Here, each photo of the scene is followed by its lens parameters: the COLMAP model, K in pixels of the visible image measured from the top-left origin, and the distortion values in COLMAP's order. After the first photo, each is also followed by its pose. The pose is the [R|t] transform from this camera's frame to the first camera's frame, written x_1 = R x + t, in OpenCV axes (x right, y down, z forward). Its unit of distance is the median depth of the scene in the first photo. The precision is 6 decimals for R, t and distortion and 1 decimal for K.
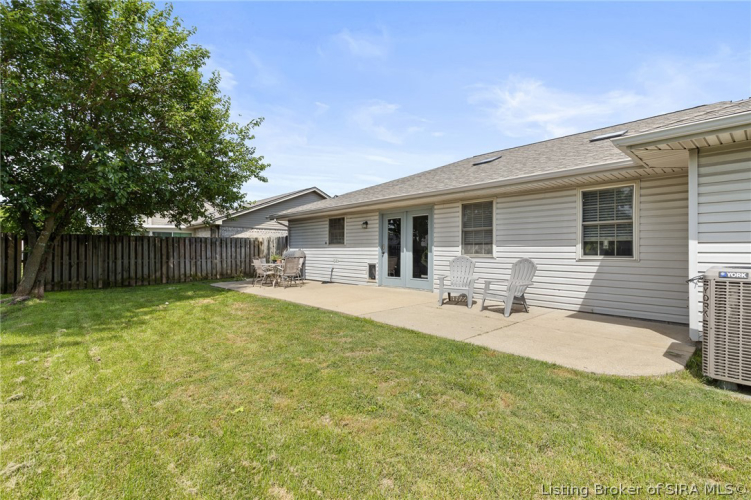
lens RADIAL K [[344.3, 0, 375.5], [0, 344.3, 250.0], [0, 0, 1]] dist [0.031780, 0.000008]
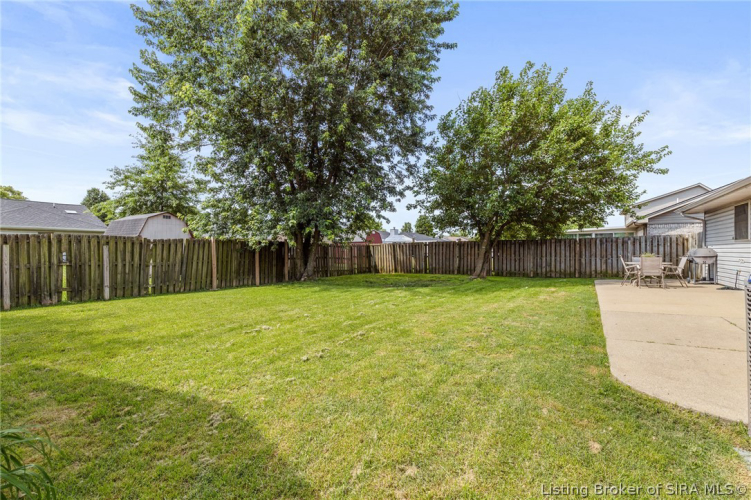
lens RADIAL K [[353.2, 0, 375.5], [0, 353.2, 250.0], [0, 0, 1]] dist [0.000005, -0.000092]
pose [[0.262950, -0.012309, -0.964731, 0.388062], [0.012465, 0.999878, -0.009360, 0.003877], [0.964729, -0.009565, 0.263071, 0.013416]]
